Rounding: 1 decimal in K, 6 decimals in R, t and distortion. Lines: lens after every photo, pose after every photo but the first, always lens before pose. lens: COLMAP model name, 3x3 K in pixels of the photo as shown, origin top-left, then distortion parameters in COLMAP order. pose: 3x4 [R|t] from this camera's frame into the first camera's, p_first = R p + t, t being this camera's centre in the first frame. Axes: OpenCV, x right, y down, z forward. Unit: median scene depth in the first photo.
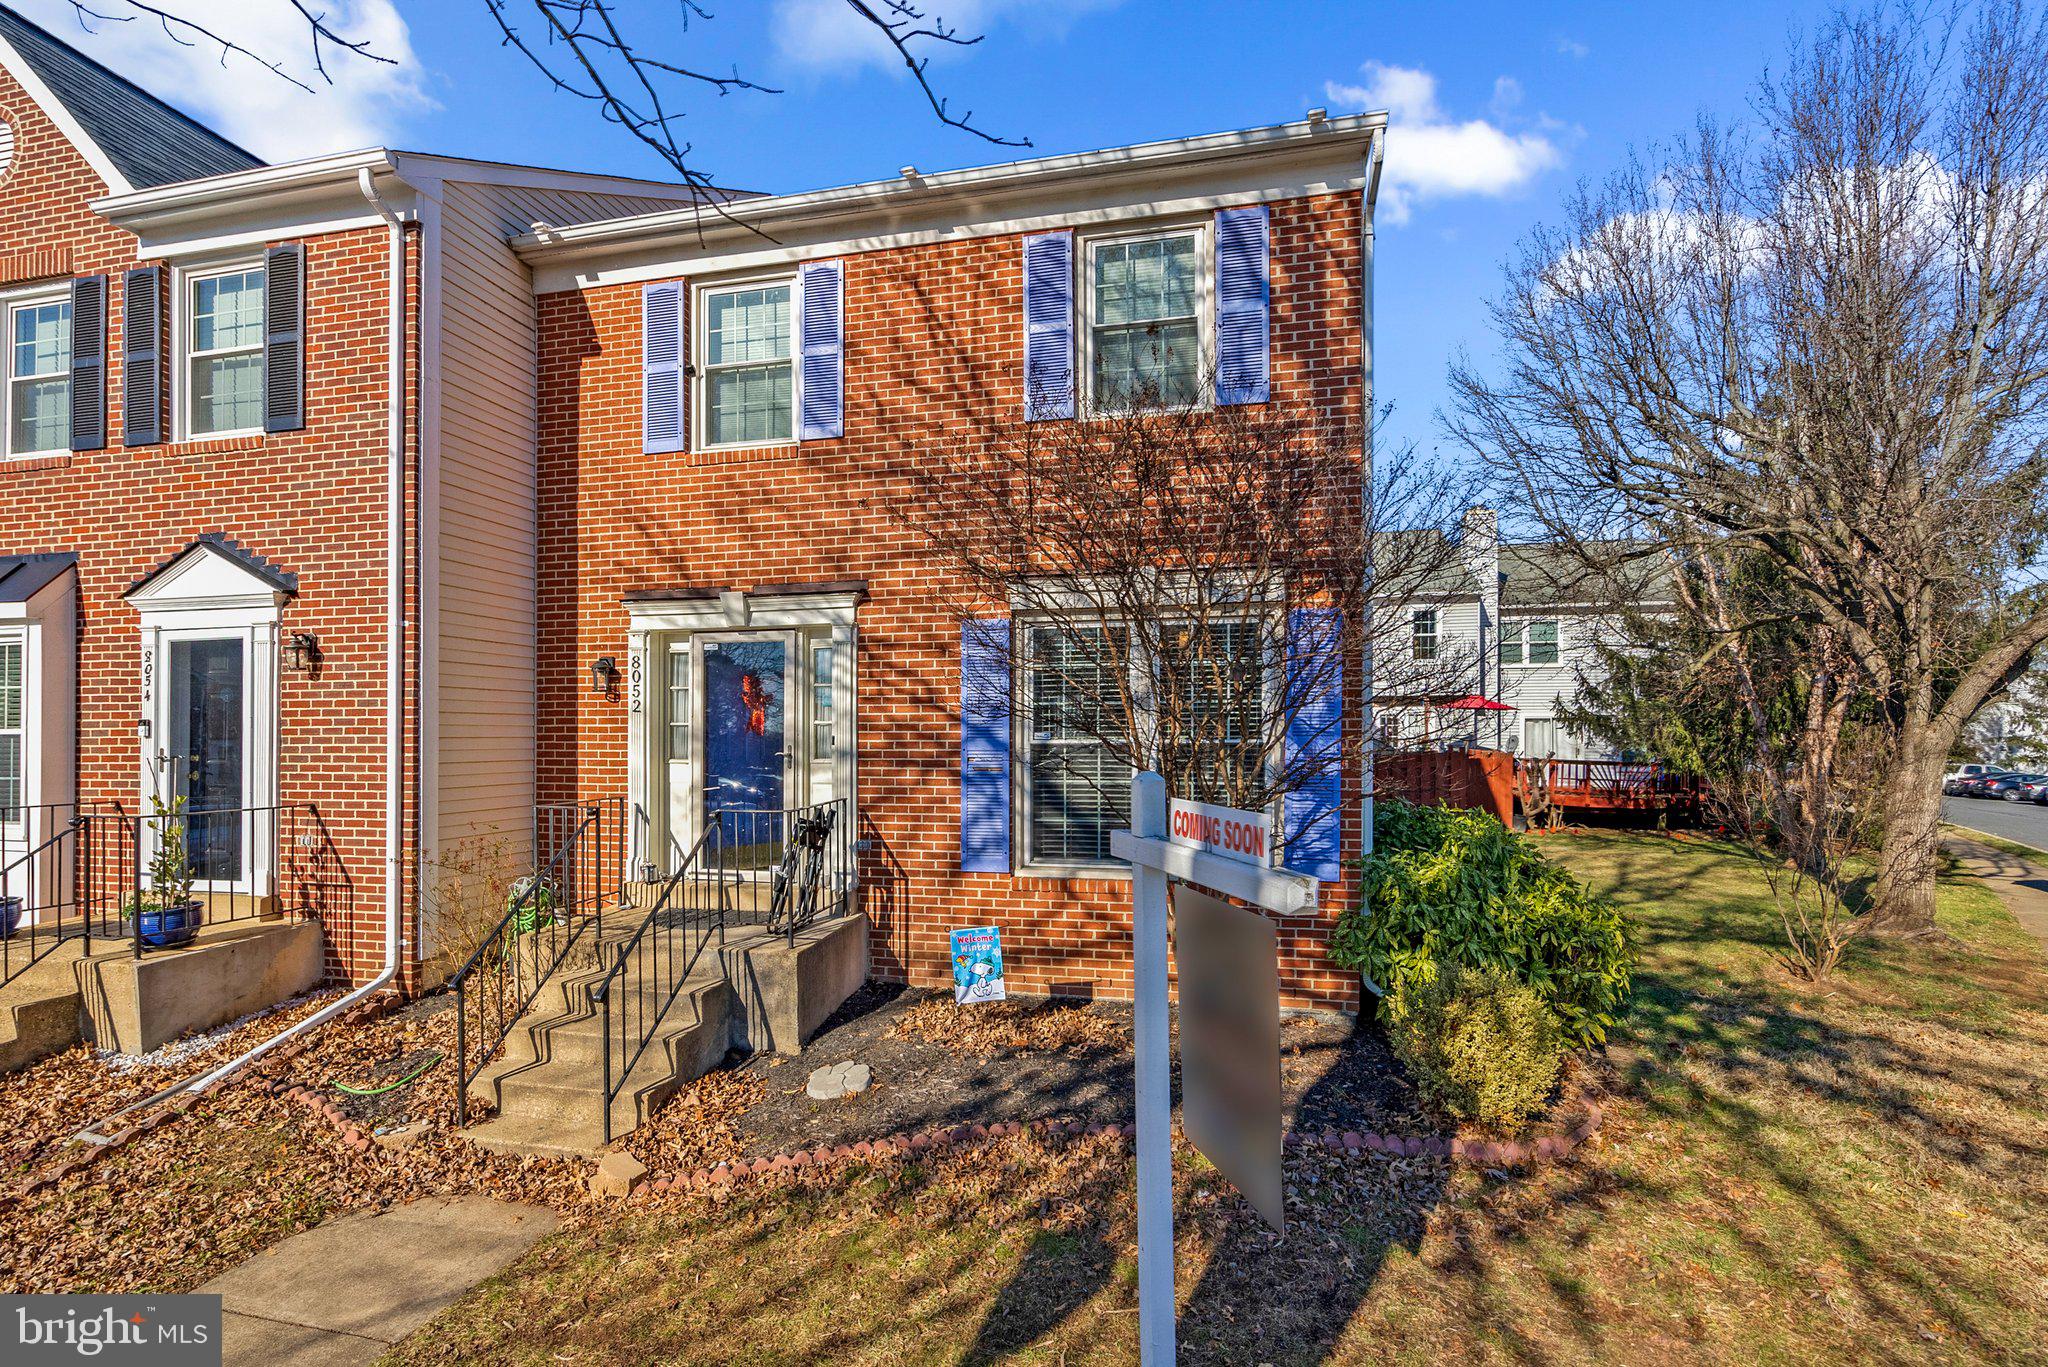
lens RADIAL K [[941.2, 0, 1027.0], [0, 941.2, 720.4], [0, 0, 1]] dist [-0.007071, 0.003548]
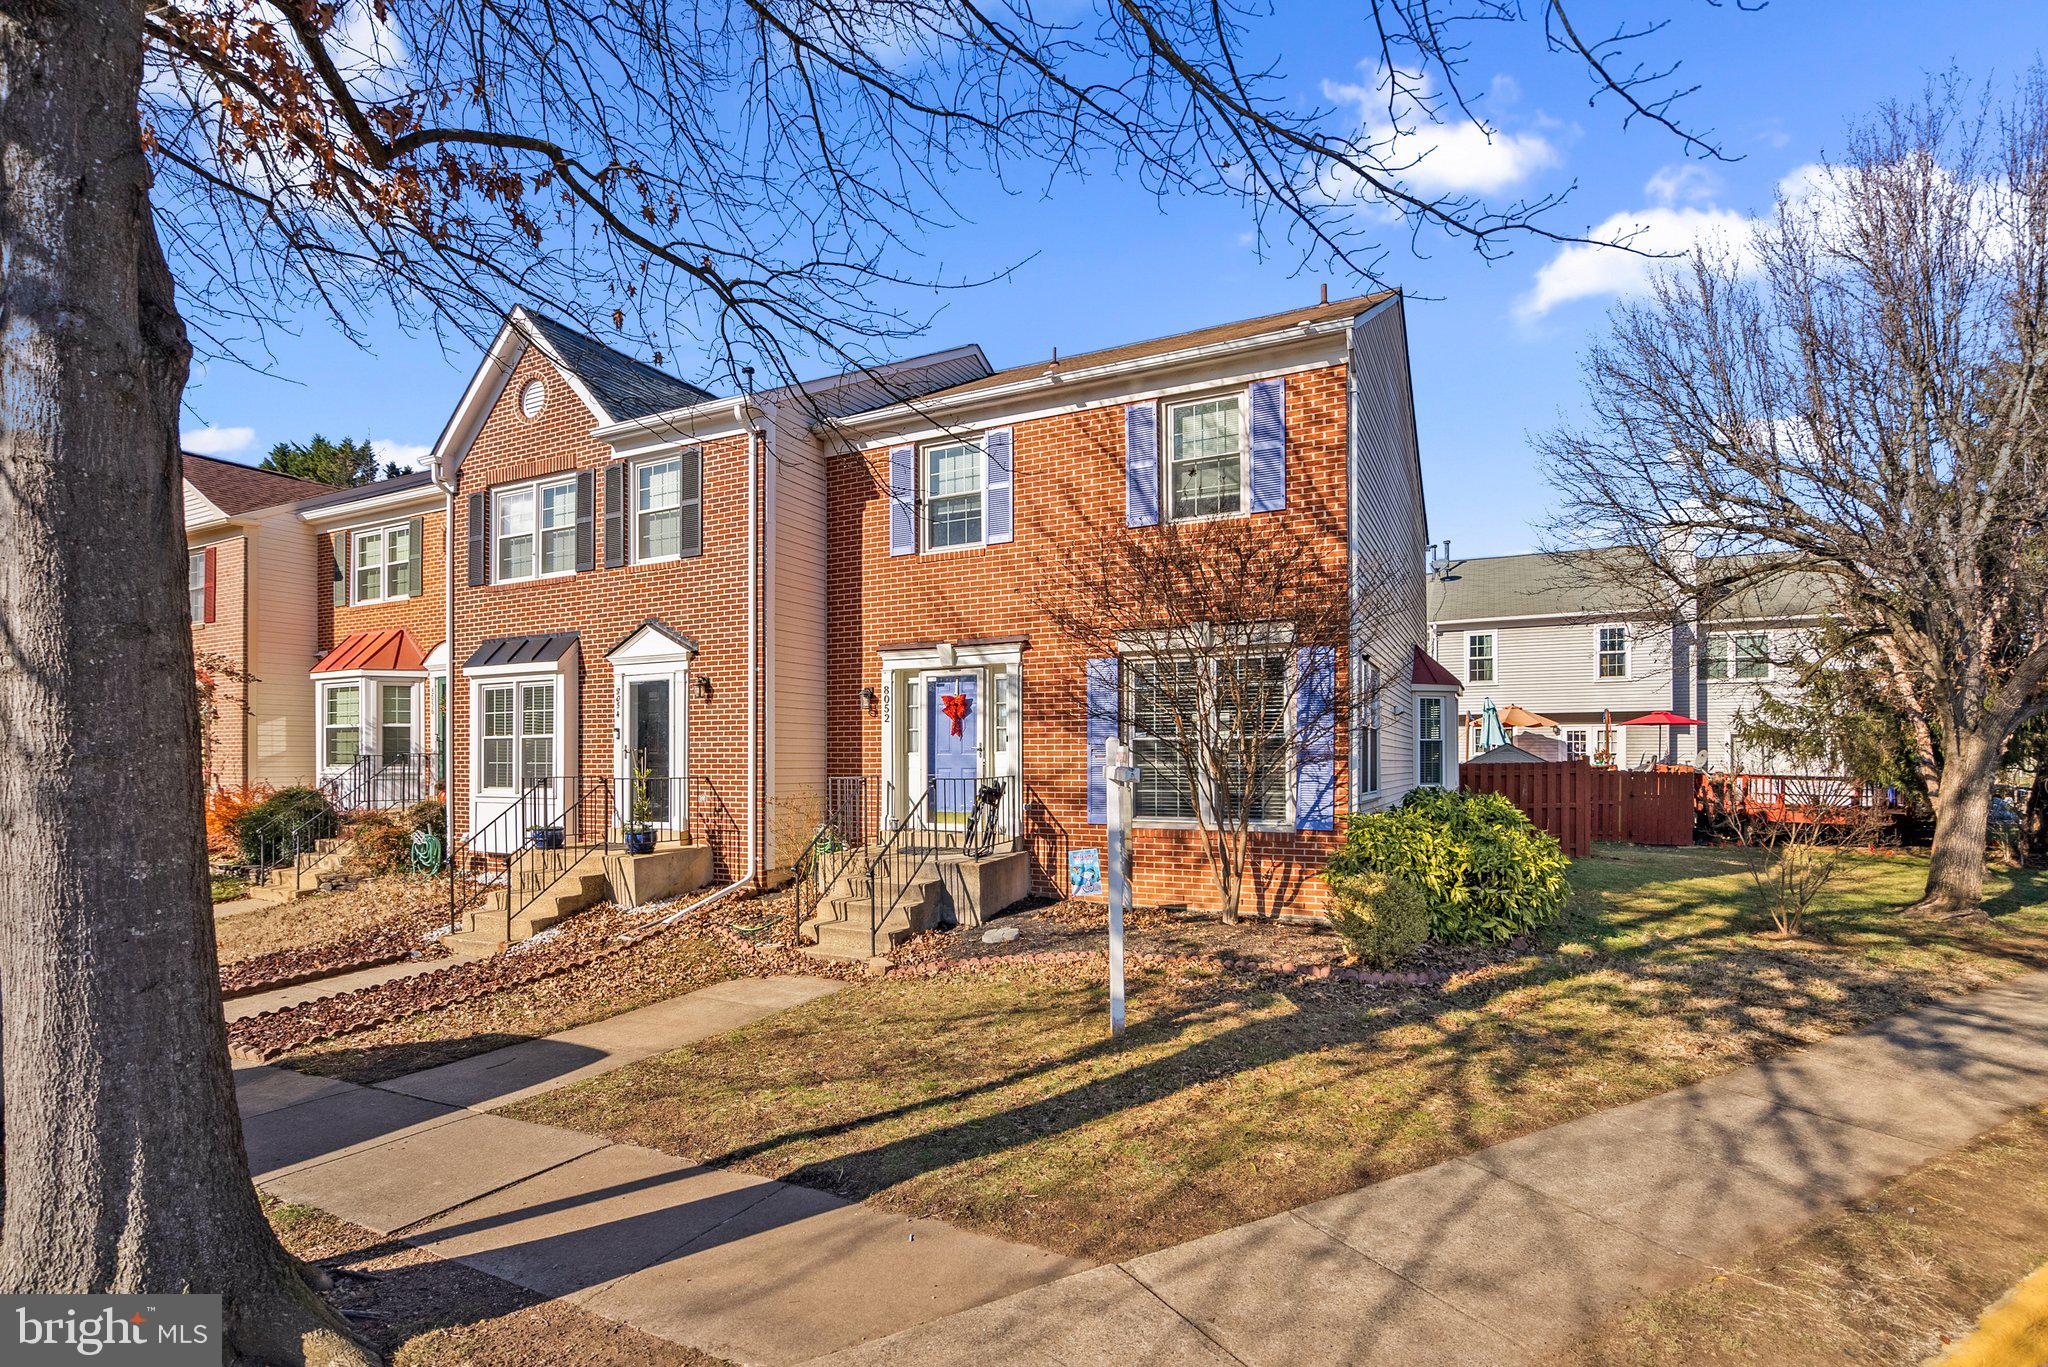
lens RADIAL K [[941.2, 0, 1054.5], [0, 941.2, 741.3], [0, 0, 1]] dist [-0.007071, 0.003548]
pose [[0.977118, -0.004843, -0.212645, 0.203328], [0.003809, 0.999979, -0.005272, 0.034883], [0.212666, 0.004341, 0.977115, -0.504937]]
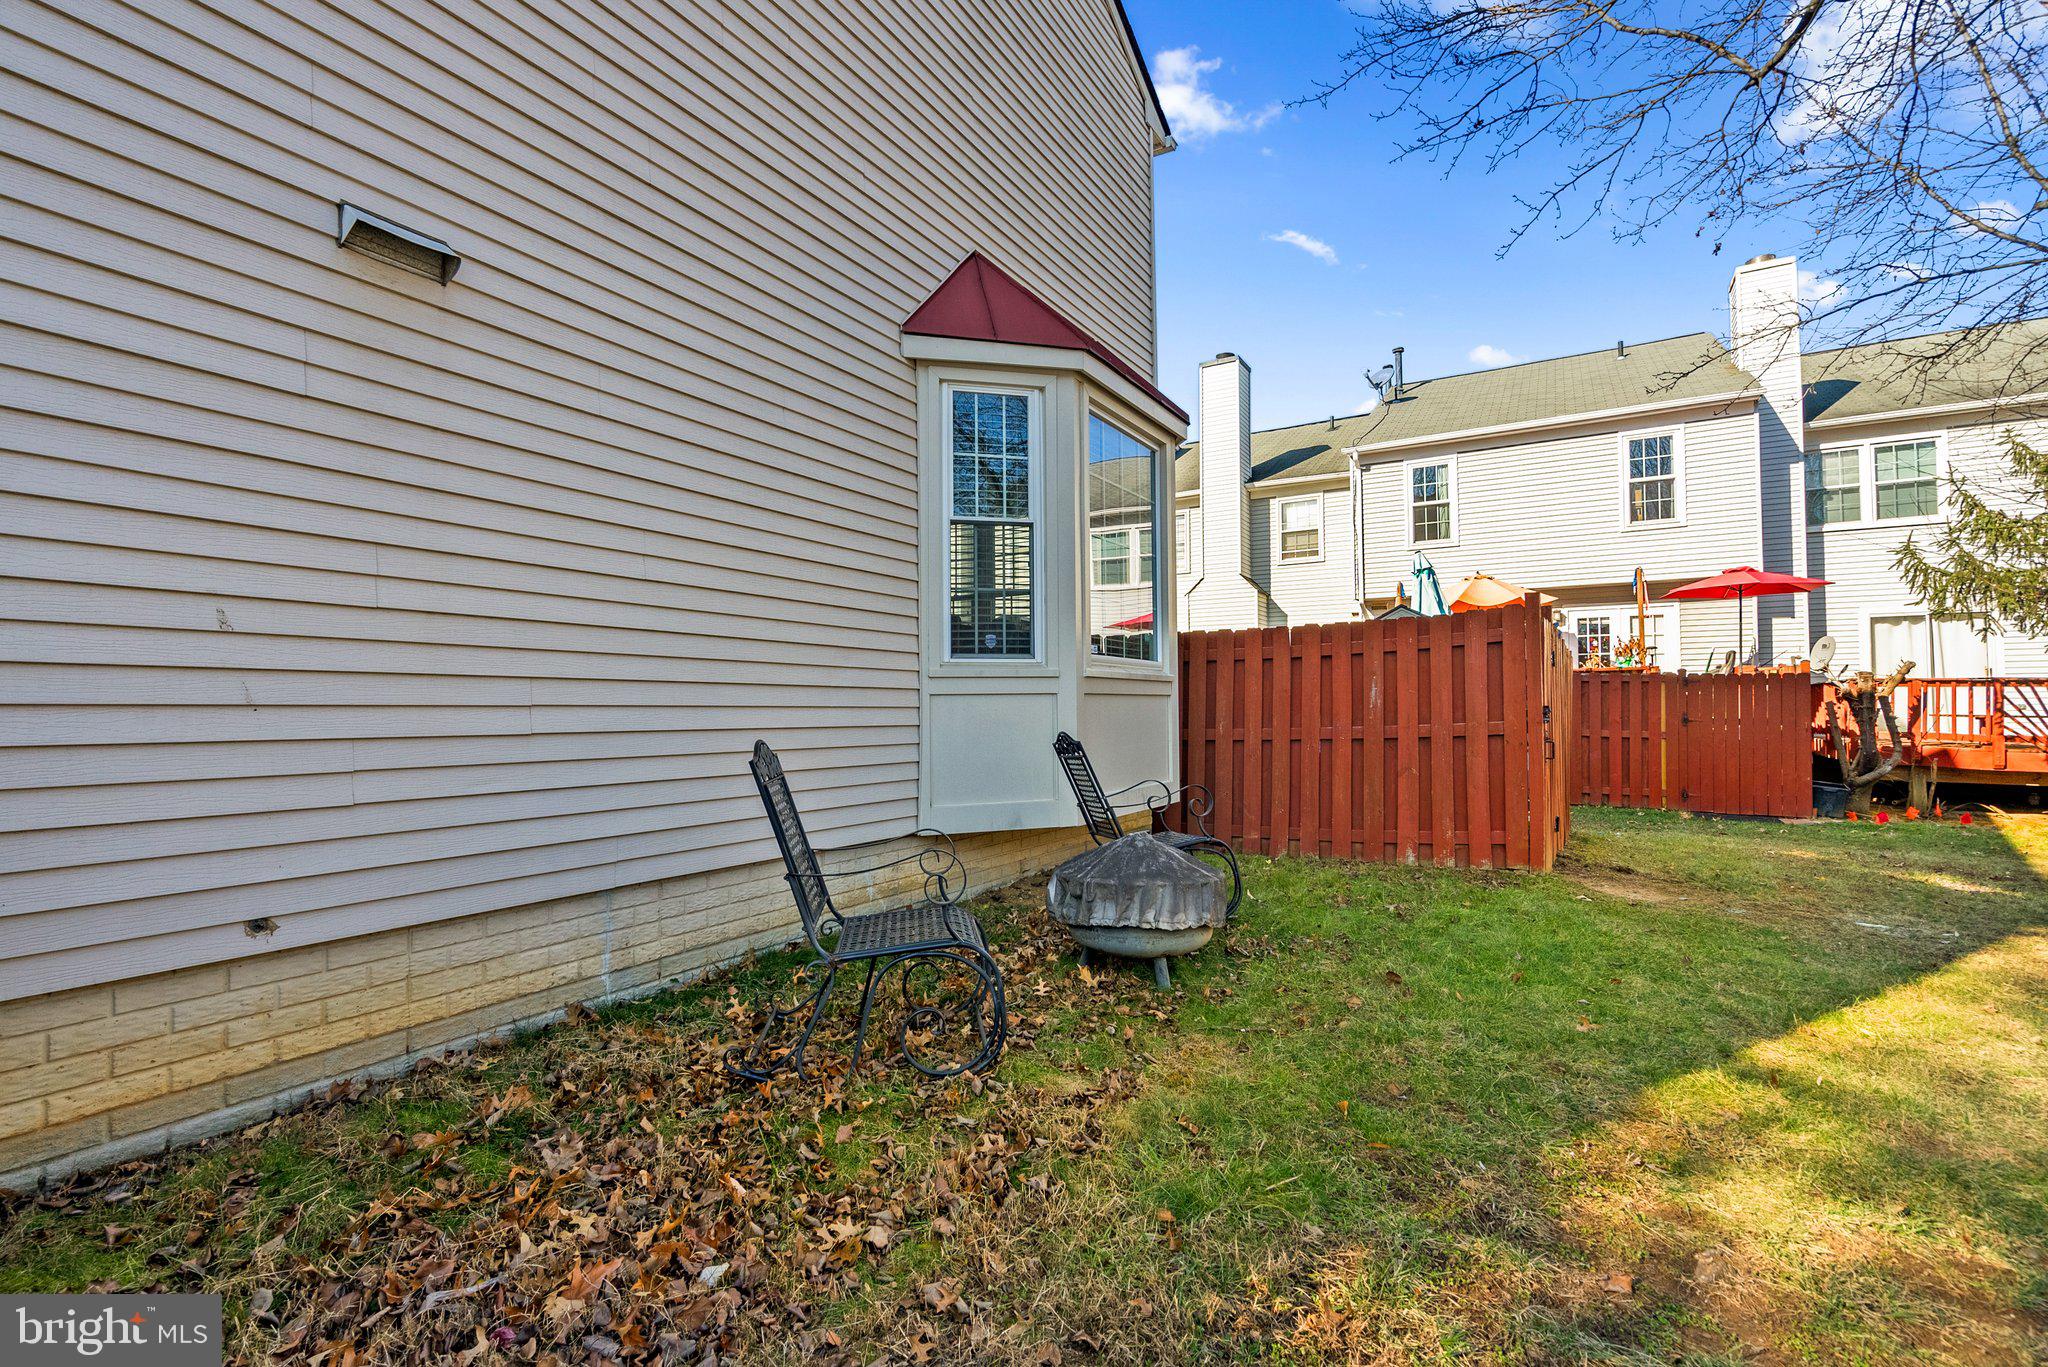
lens RADIAL K [[941.2, 0, 1035.3], [0, 941.2, 678.6], [0, 0, 1]] dist [-0.007071, 0.003548]
pose [[0.959547, -0.016414, -0.281070, 0.899260], [0.011668, 0.999760, -0.018550, 0.173250], [0.281307, 0.014520, 0.959508, 1.367515]]
